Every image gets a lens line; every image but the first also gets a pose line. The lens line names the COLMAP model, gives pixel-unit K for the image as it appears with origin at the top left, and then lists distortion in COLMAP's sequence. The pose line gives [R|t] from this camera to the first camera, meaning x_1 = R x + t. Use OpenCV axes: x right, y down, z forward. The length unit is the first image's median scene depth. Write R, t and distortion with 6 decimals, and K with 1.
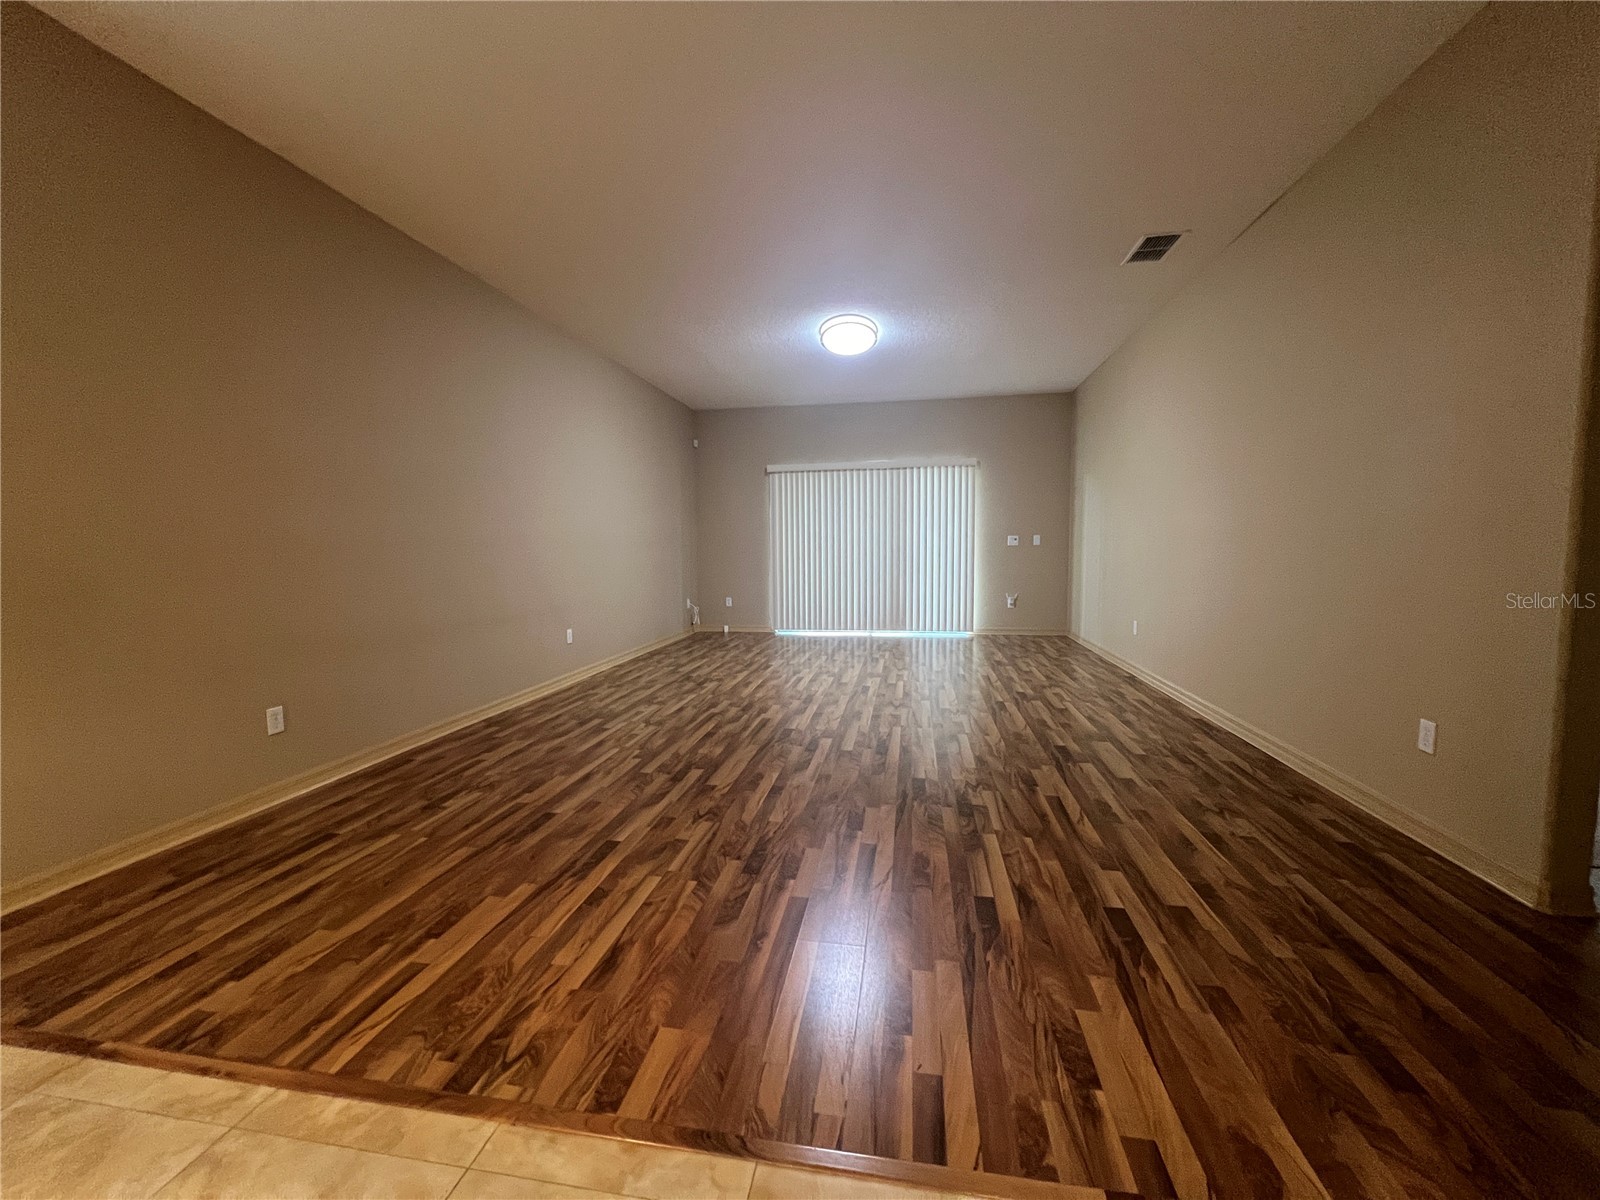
lens RADIAL K [[642.4, 0, 800.5], [0, 642.4, 598.3], [0, 0, 1]] dist [-0.000875, -0.000069]
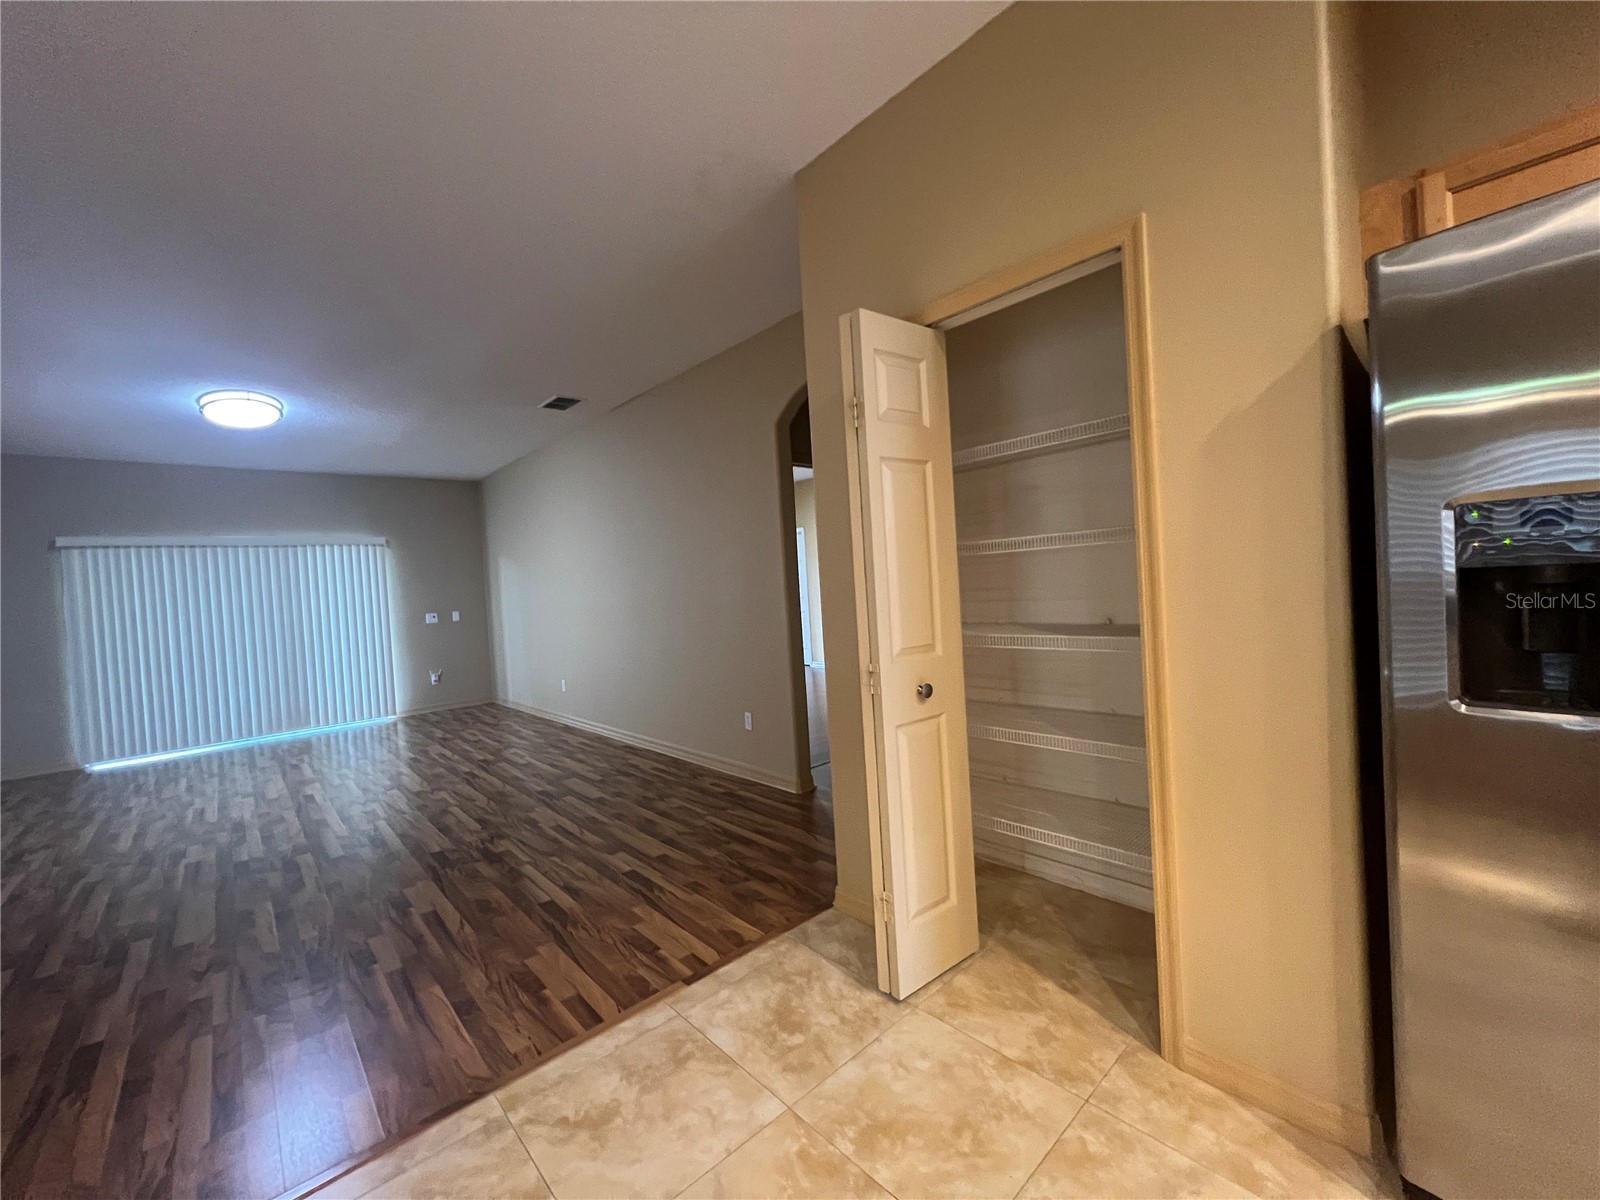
lens RADIAL K [[642.4, 0, 797.2], [0, 642.4, 591.7], [0, 0, 1]] dist [-0.000875, -0.000069]
pose [[0.616770, -0.037826, 0.786234, -0.280063], [0.119325, 0.991794, -0.045890, -0.039097], [-0.778046, 0.122121, 0.616223, -0.217297]]
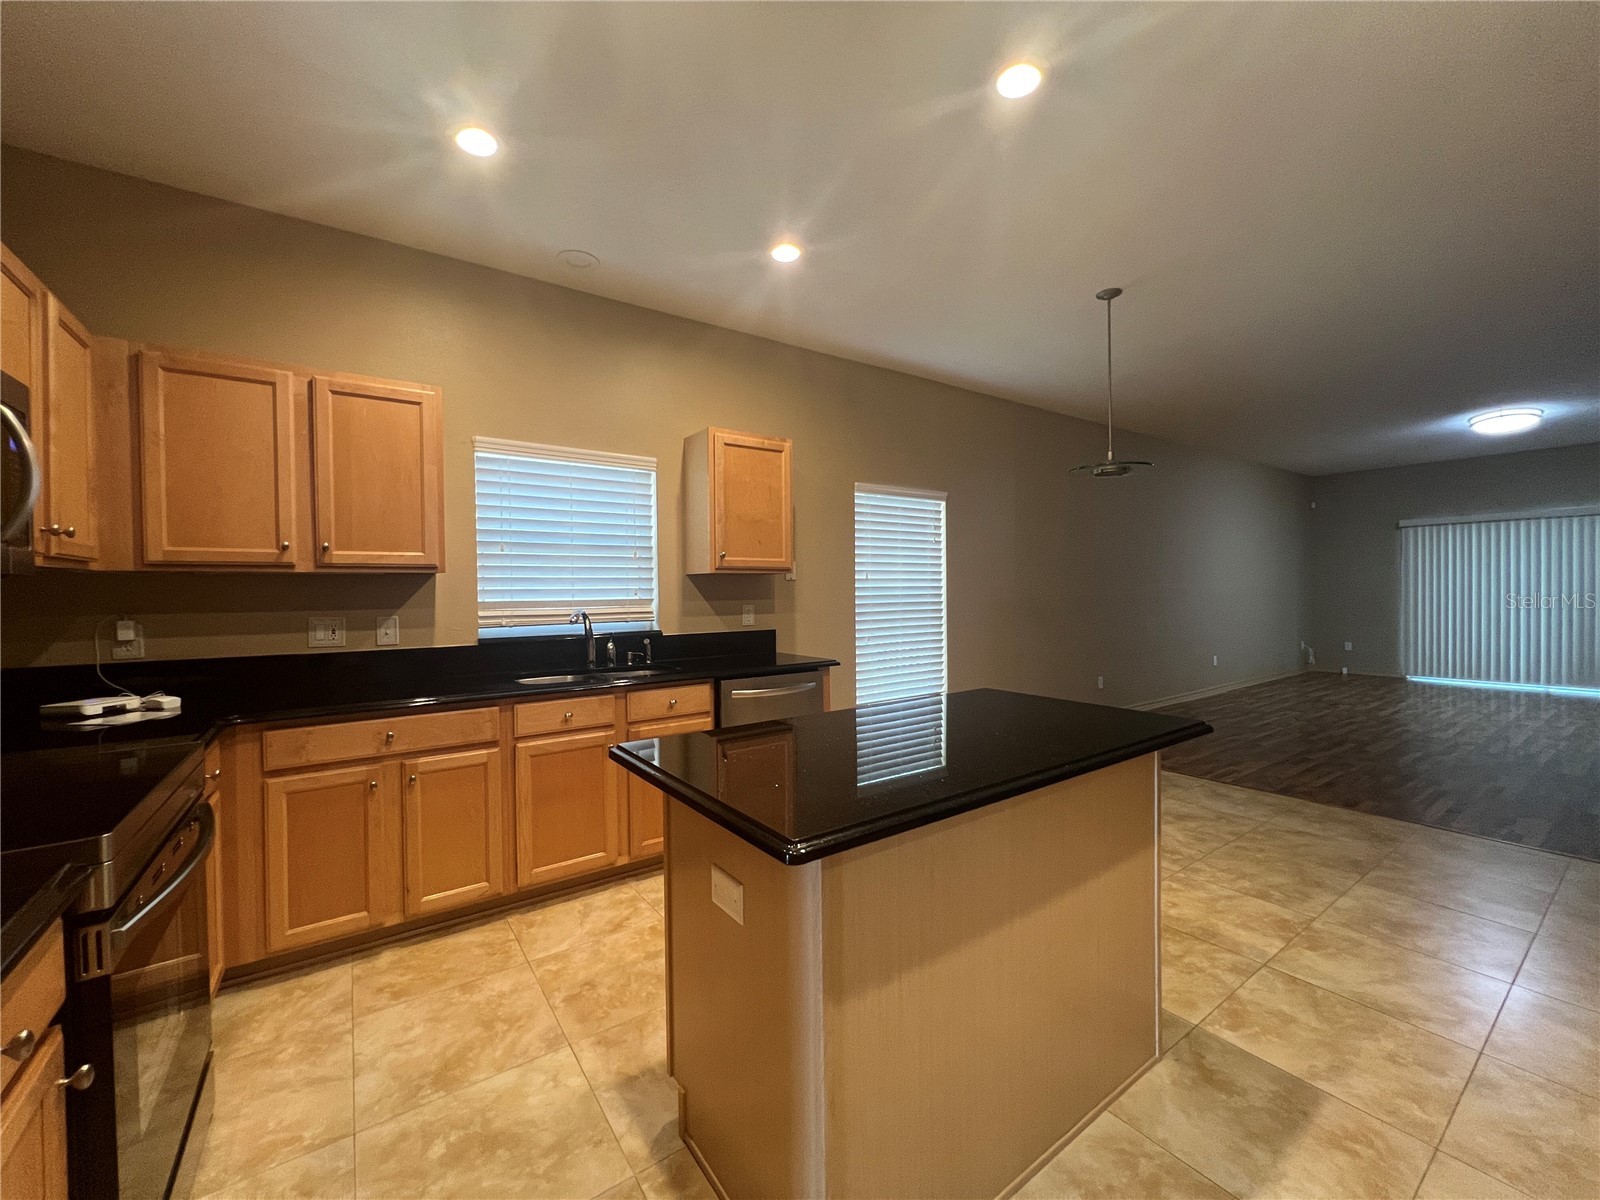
lens RADIAL K [[641.4, 0, 793.3], [0, 641.4, 597.0], [0, 0, 1]] dist [0.001950, 0.000312]
pose [[0.704722, 0.010630, -0.709403, -0.007066], [-0.051962, 0.997976, -0.036665, 0.030973], [0.707578, 0.062701, 0.703848, -1.214096]]
